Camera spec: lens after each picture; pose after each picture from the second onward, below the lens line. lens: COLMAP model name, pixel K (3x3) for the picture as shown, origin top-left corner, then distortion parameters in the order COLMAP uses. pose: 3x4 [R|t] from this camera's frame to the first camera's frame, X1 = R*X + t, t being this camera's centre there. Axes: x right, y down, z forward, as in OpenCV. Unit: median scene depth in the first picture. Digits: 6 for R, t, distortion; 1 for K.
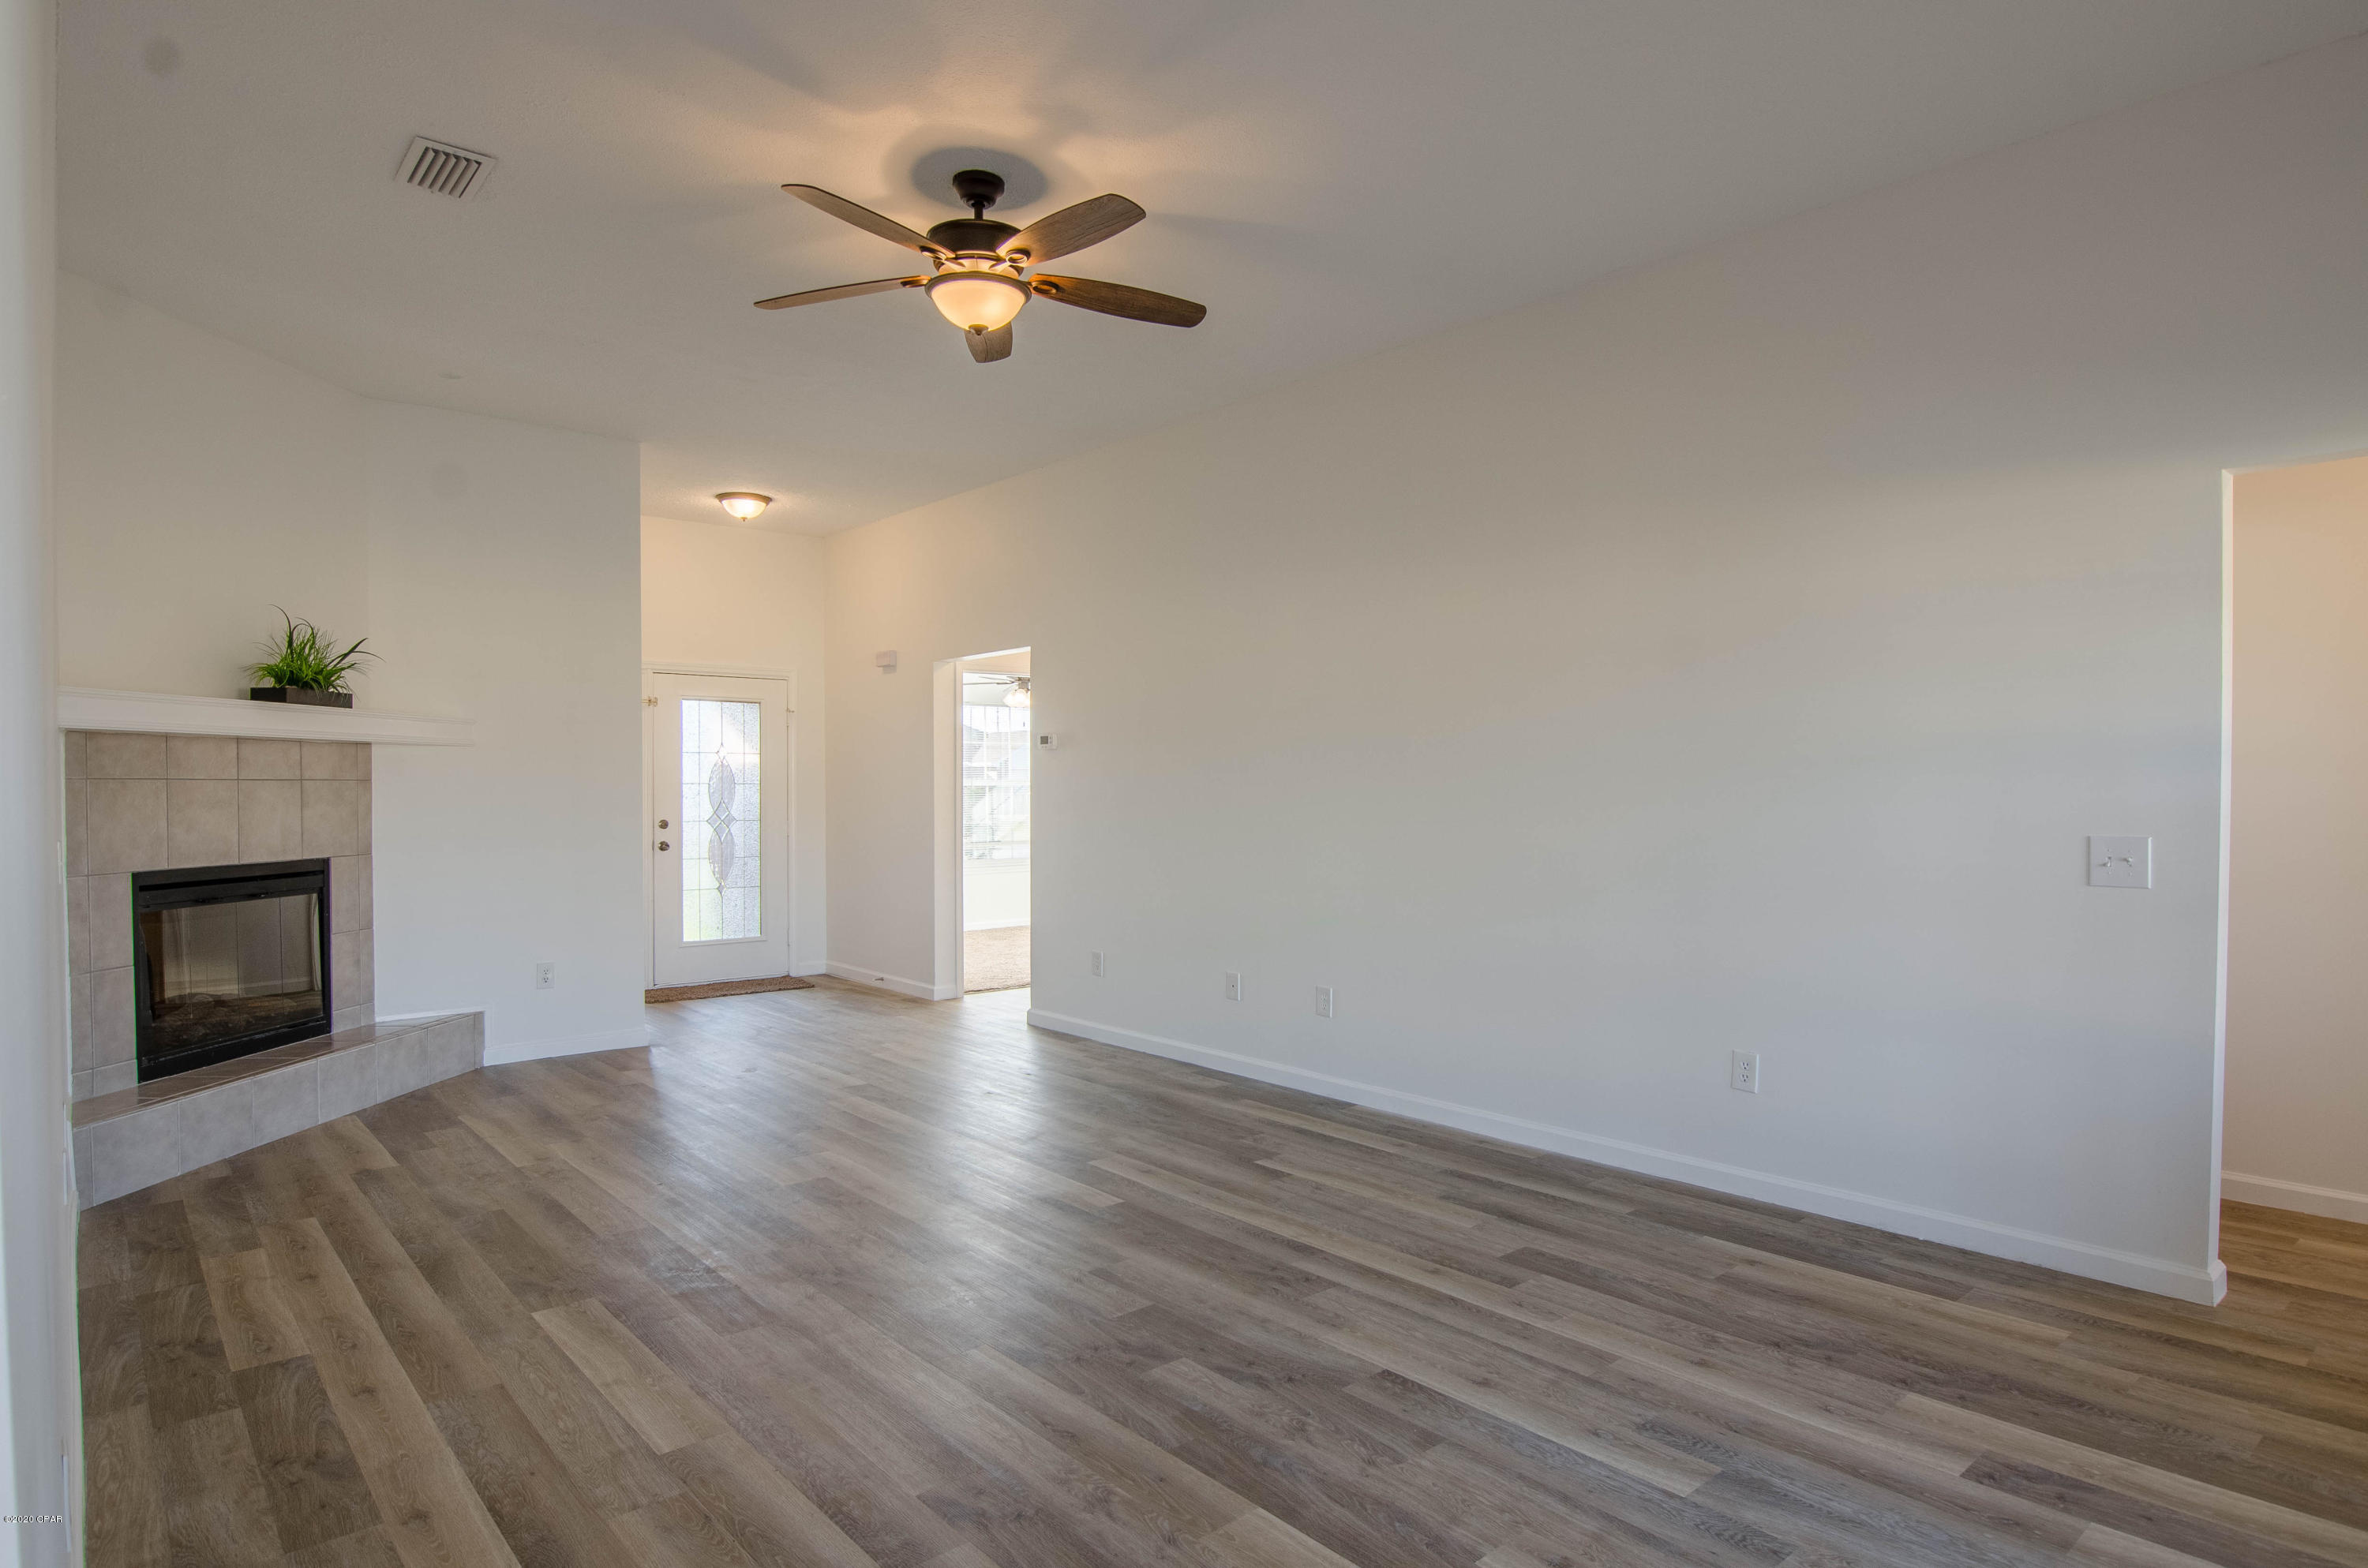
lens RADIAL K [[1289.2, 0, 1179.6], [0, 1289.2, 782.6], [0, 0, 1]] dist [-0.022580, 0.000267]
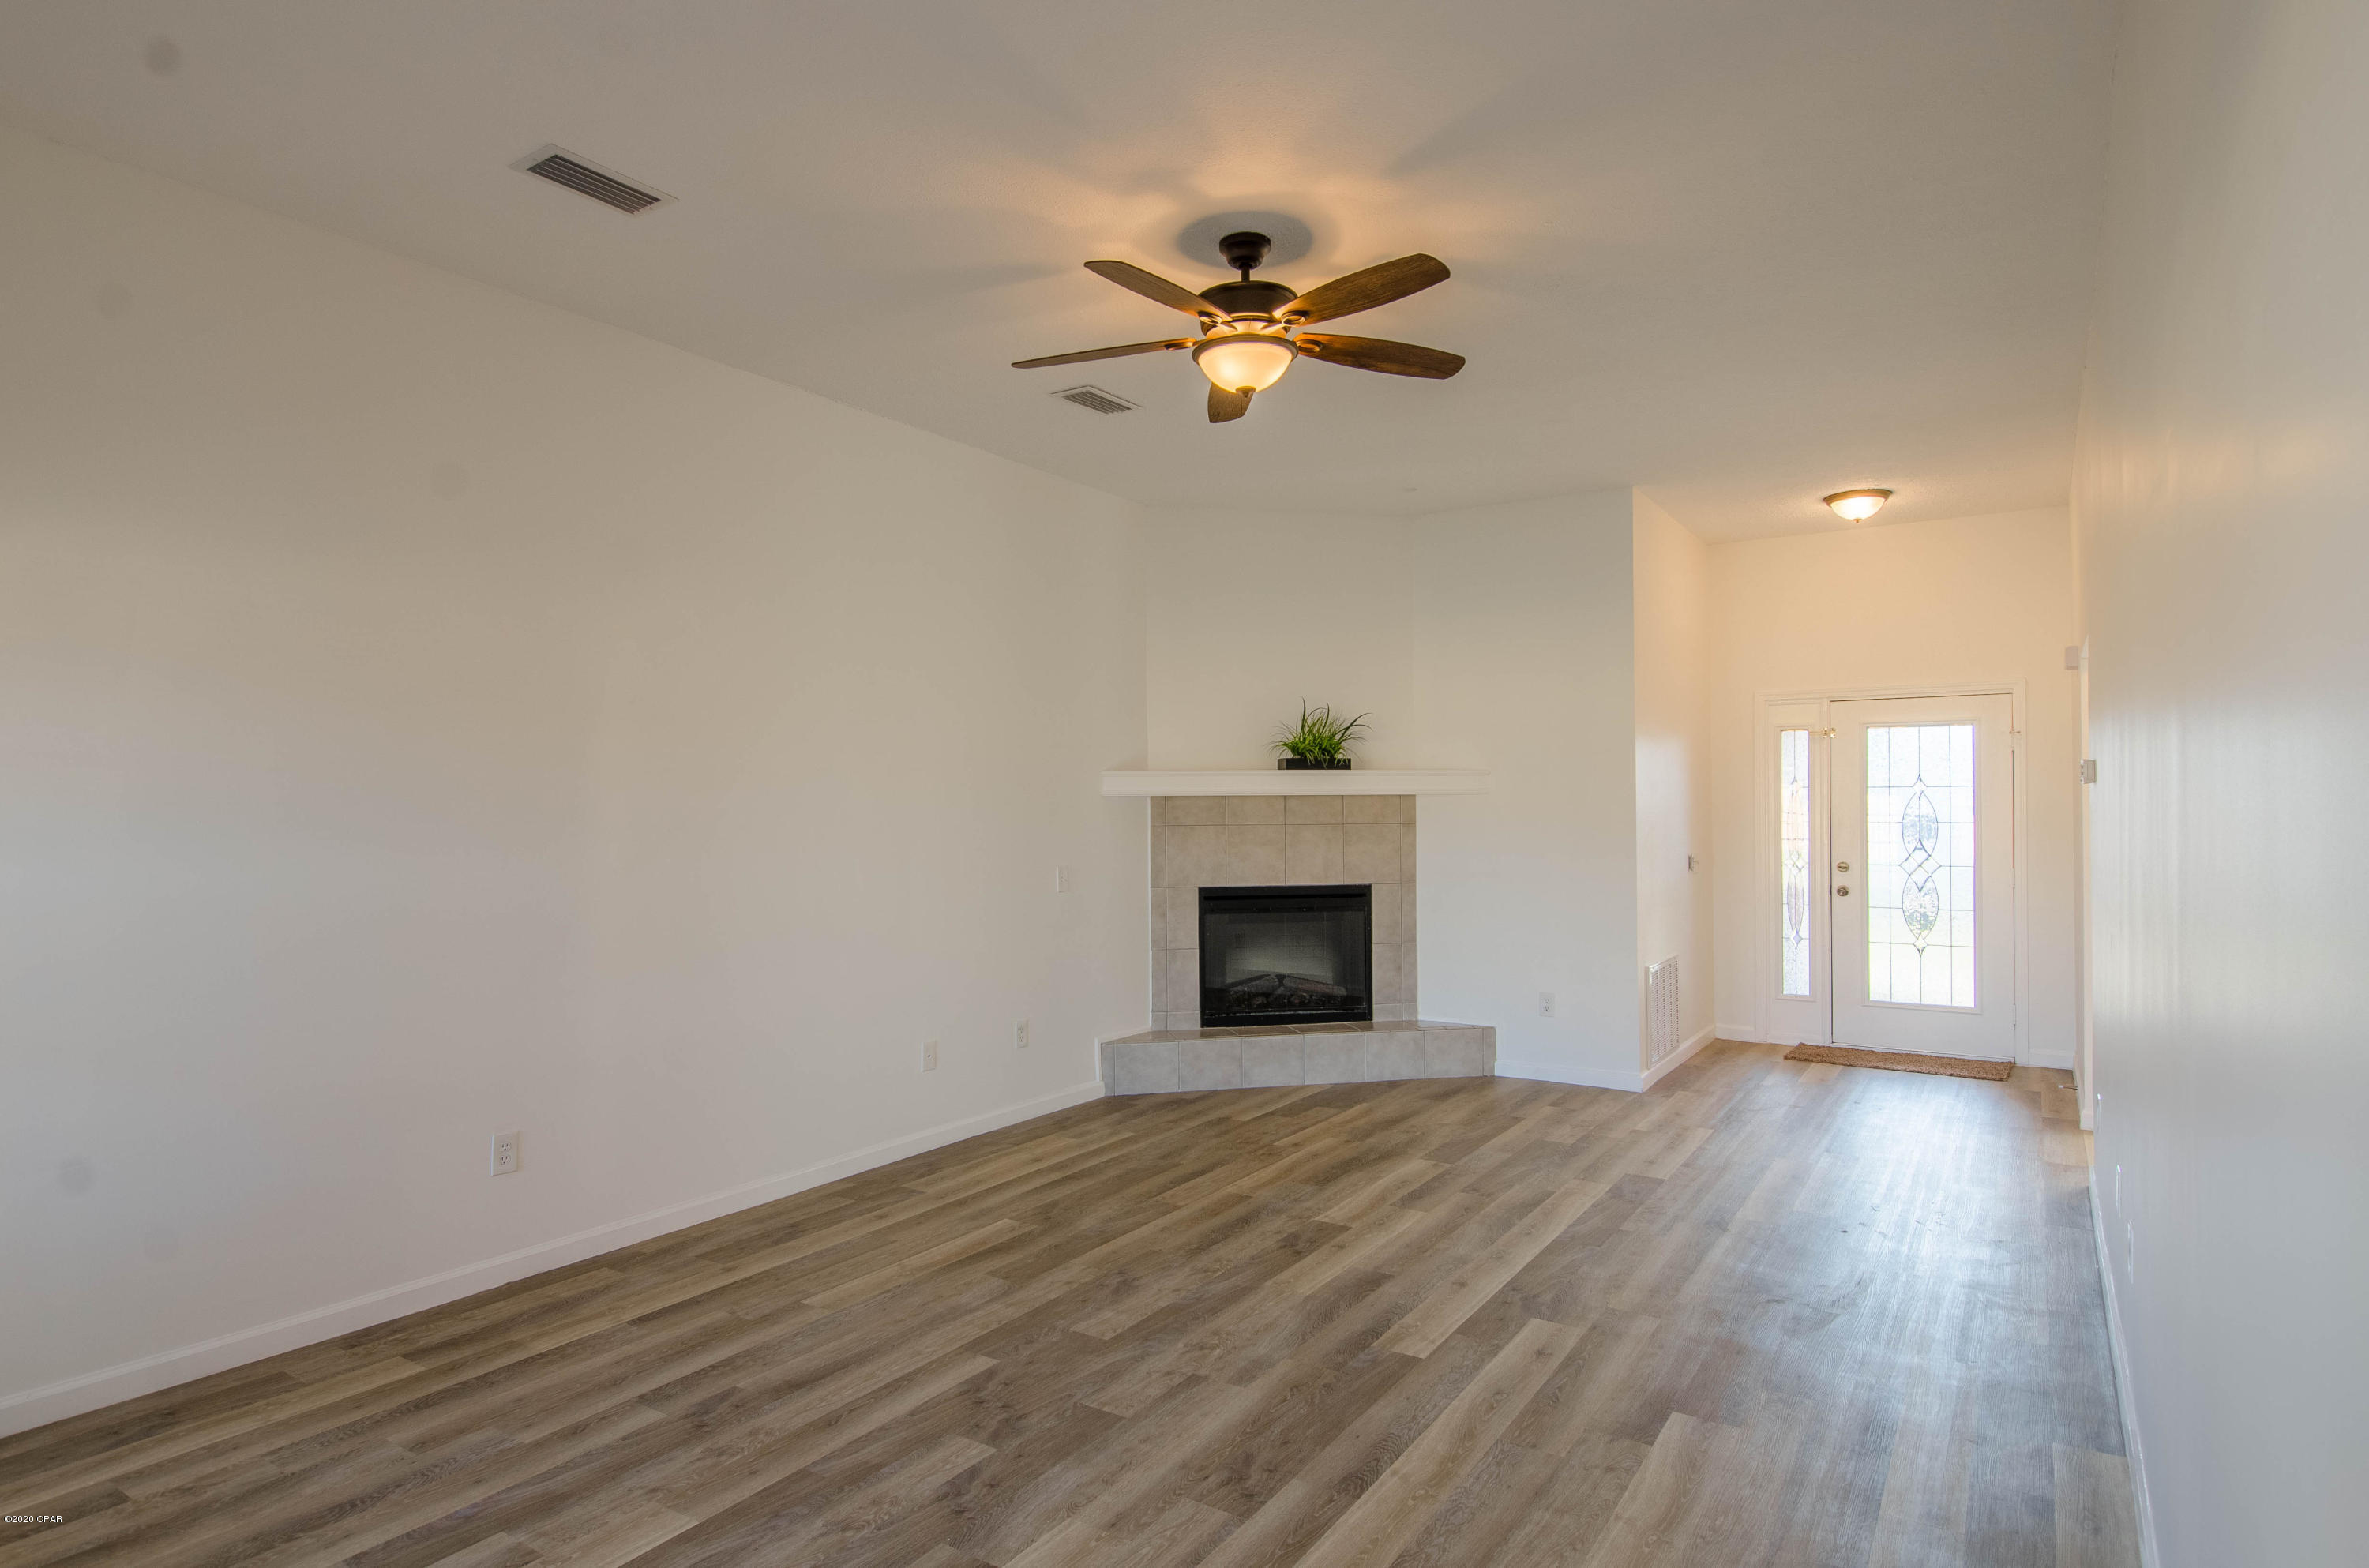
lens RADIAL K [[1277.2, 0, 1170.0], [0, 1277.2, 800.4], [0, 0, 1]] dist [-0.002752, -0.001811]
pose [[0.272963, -0.002125, -0.962022, 0.636338], [0.007766, 0.999970, -0.000005, -0.033896], [0.961993, -0.007469, 0.272972, 0.554184]]
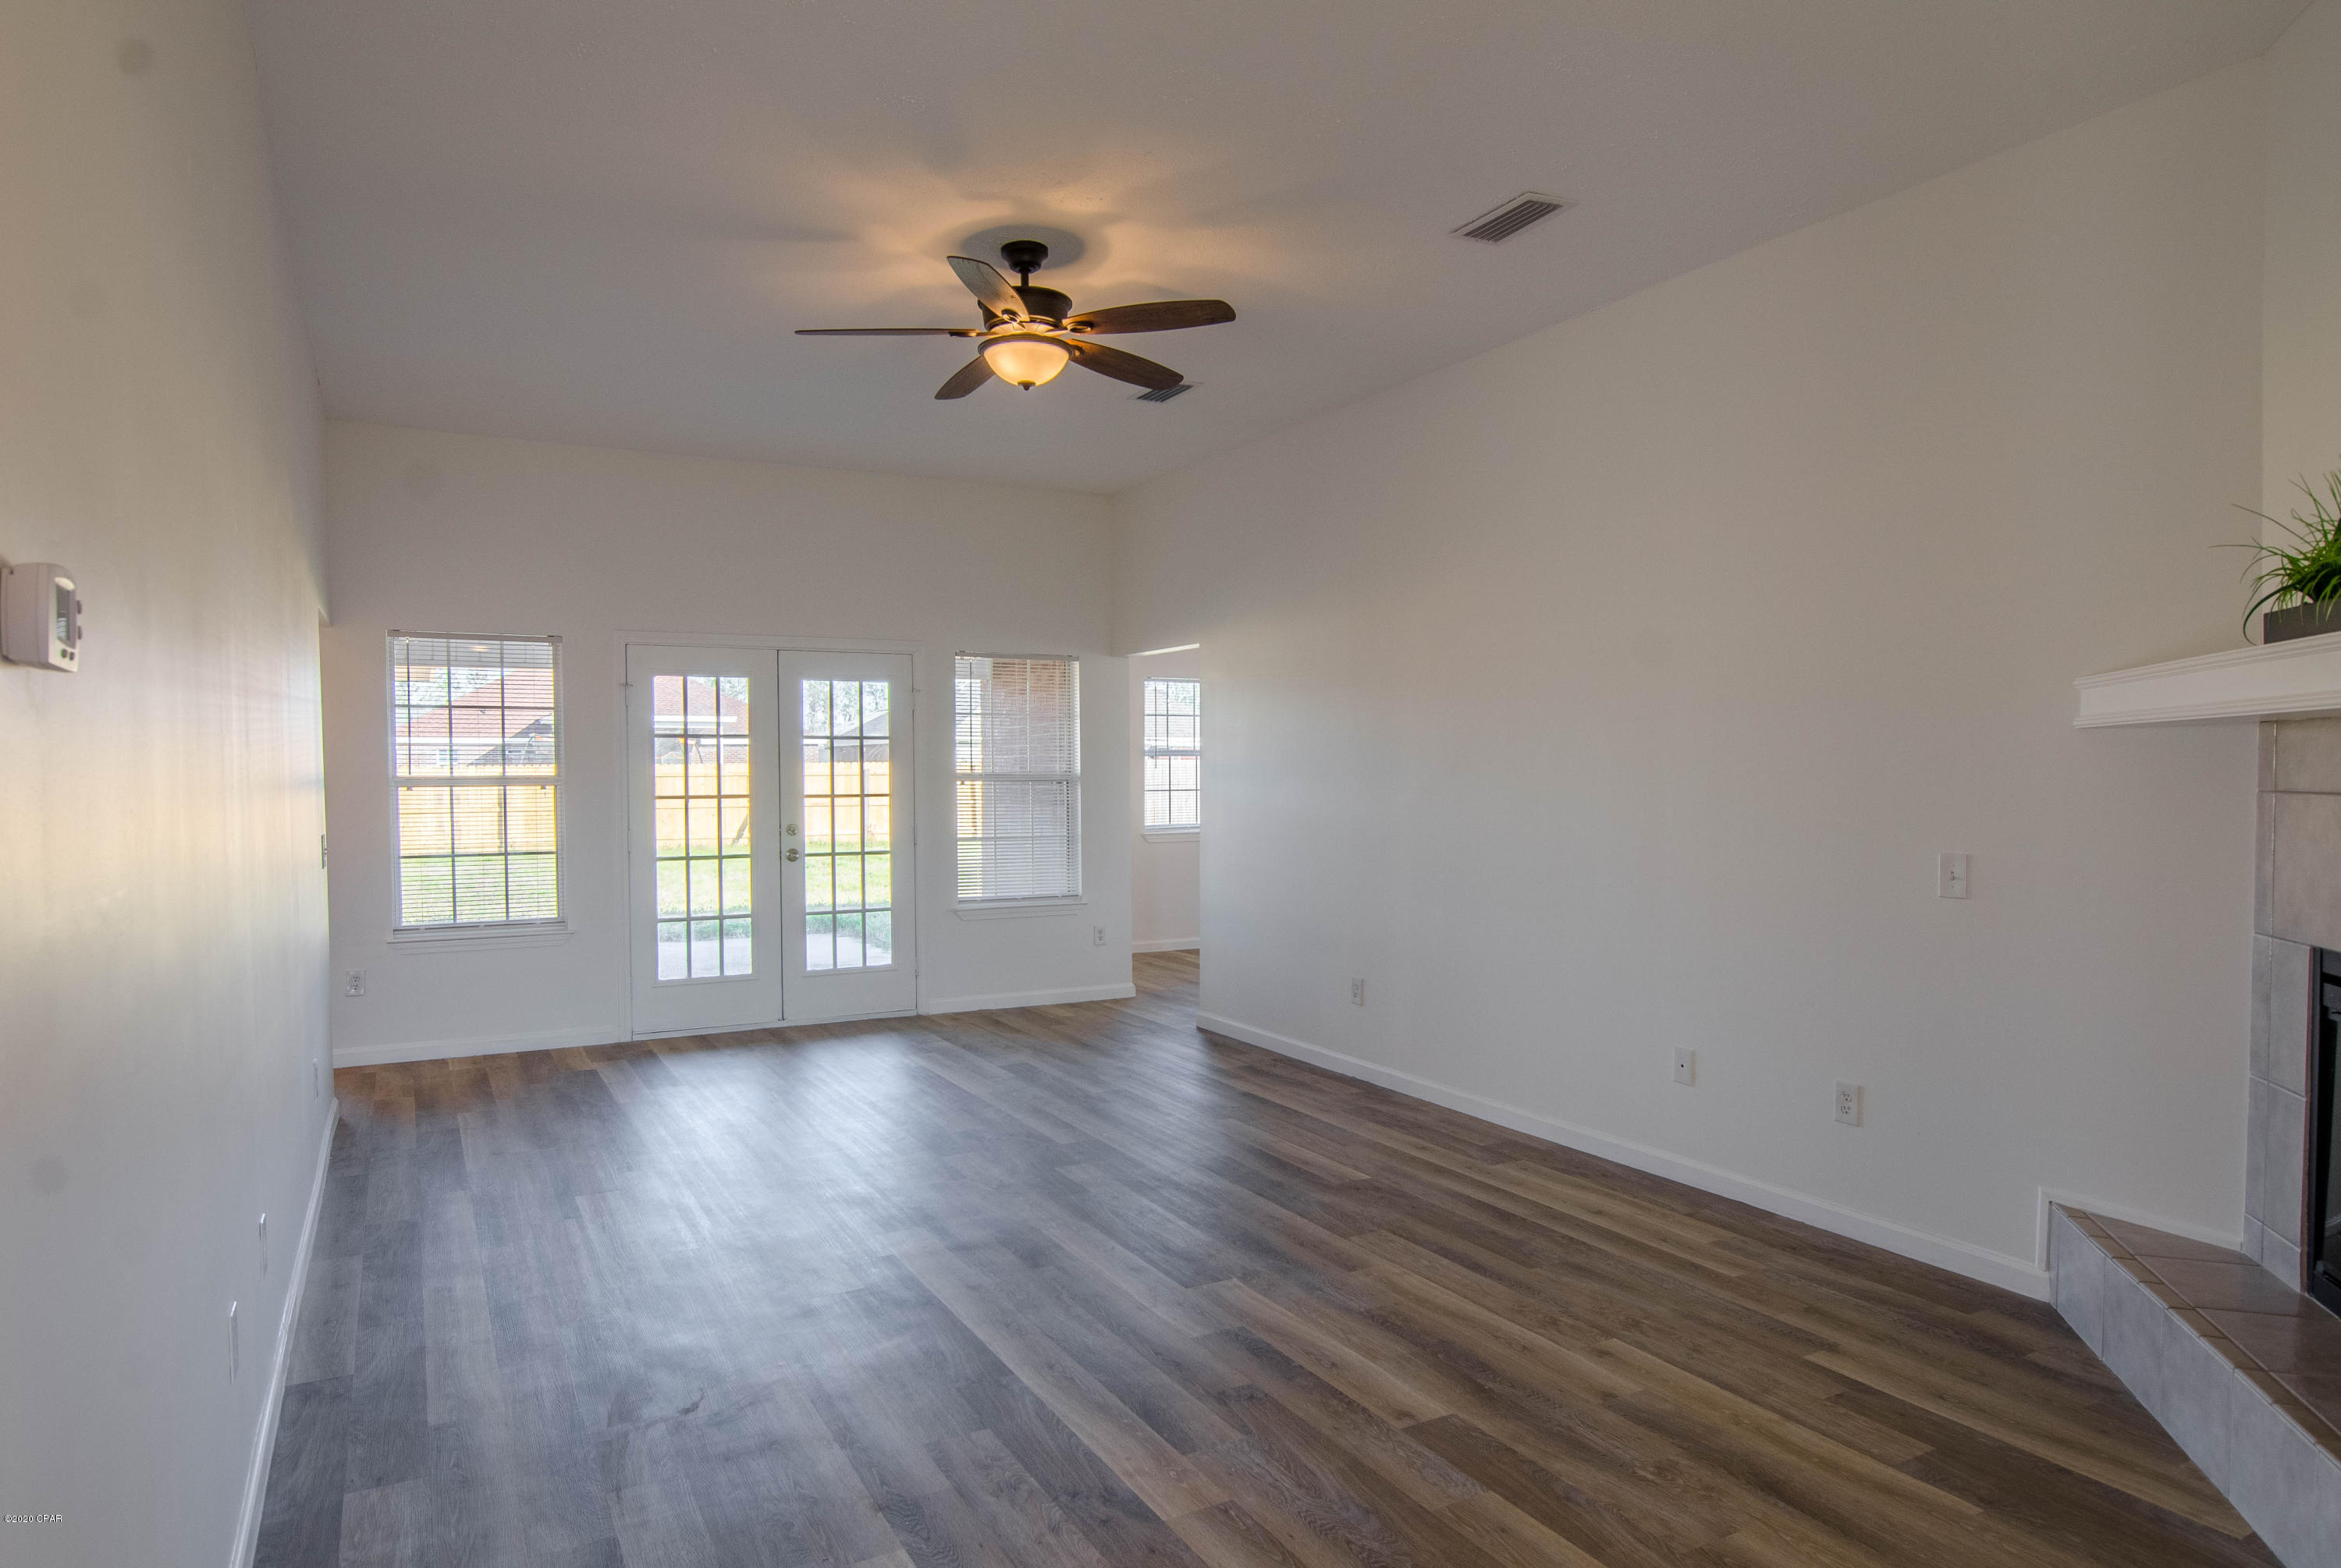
lens RADIAL K [[1446.5, 0, 1160.3], [0, 1446.5, 791.1], [0, 0, 1]] dist [-0.022341, -0.003477]
pose [[-0.976686, 0.003737, 0.214639, -0.433919], [0.007192, 0.999857, 0.015319, -0.018559], [-0.214551, 0.016505, -0.976573, 1.793029]]
